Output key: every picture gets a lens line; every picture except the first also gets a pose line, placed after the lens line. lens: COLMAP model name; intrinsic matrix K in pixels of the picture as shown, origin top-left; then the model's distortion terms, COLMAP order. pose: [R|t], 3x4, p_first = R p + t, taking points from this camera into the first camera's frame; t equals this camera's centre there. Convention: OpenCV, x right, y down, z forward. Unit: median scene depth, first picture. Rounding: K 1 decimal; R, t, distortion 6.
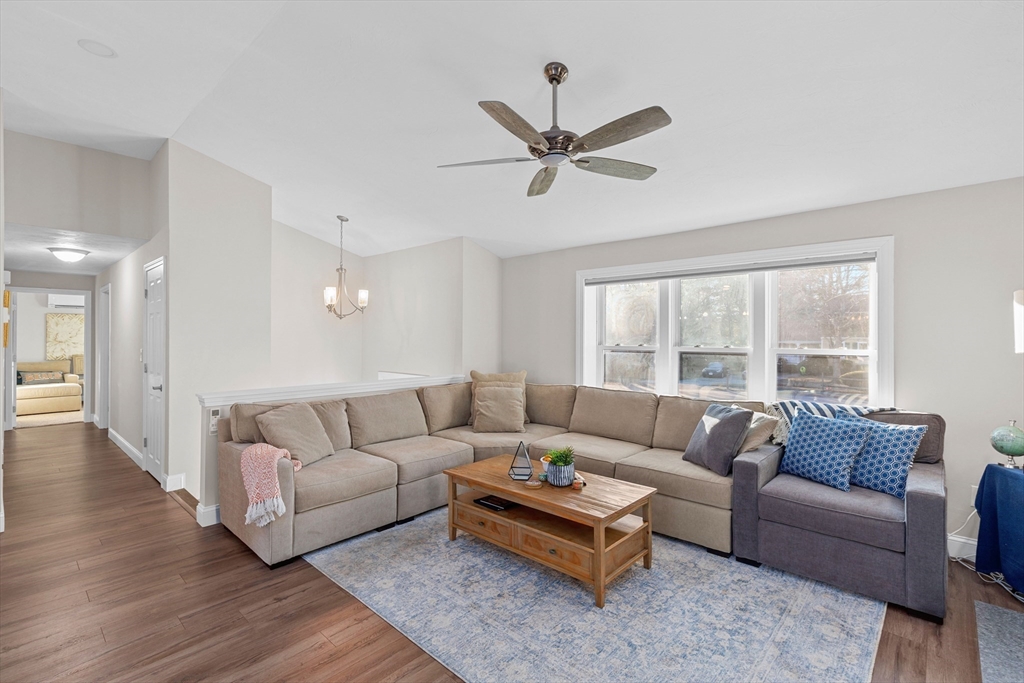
lens RADIAL K [[464.1, 0, 512.7], [0, 464.1, 332.3], [0, 0, 1]] dist [0.010913, -0.002613]
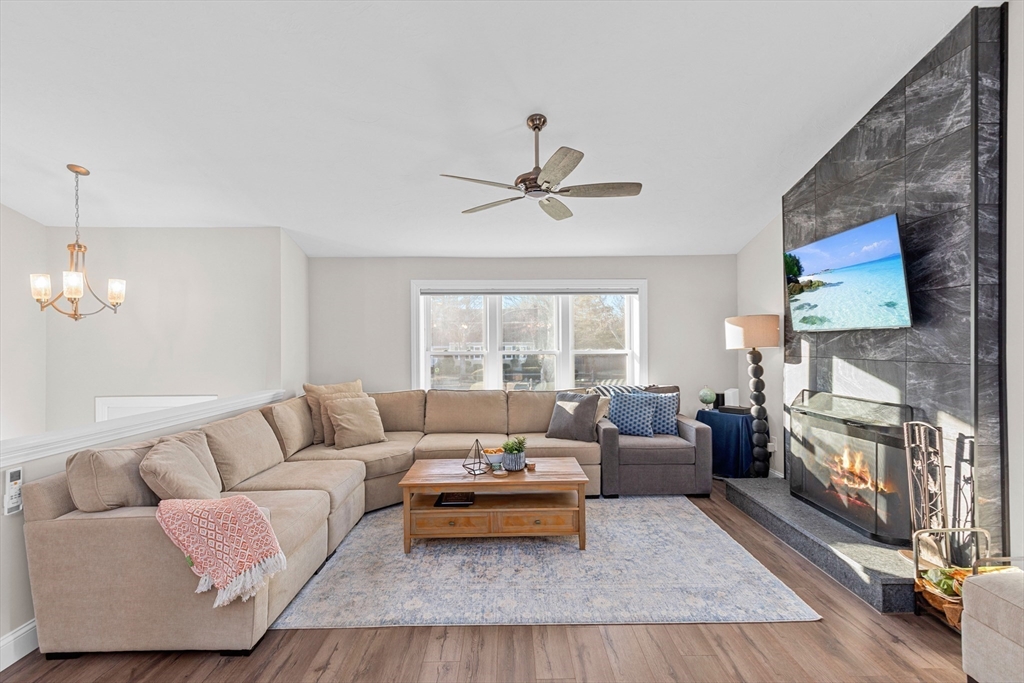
lens RADIAL K [[464.1, 0, 510.0], [0, 464.1, 340.2], [0, 0, 1]] dist [0.010913, -0.002613]
pose [[0.729934, -0.004718, 0.683501, -0.638419], [0.002400, 0.999988, 0.004339, -0.002476], [-0.683513, -0.001527, 0.729937, 0.141826]]
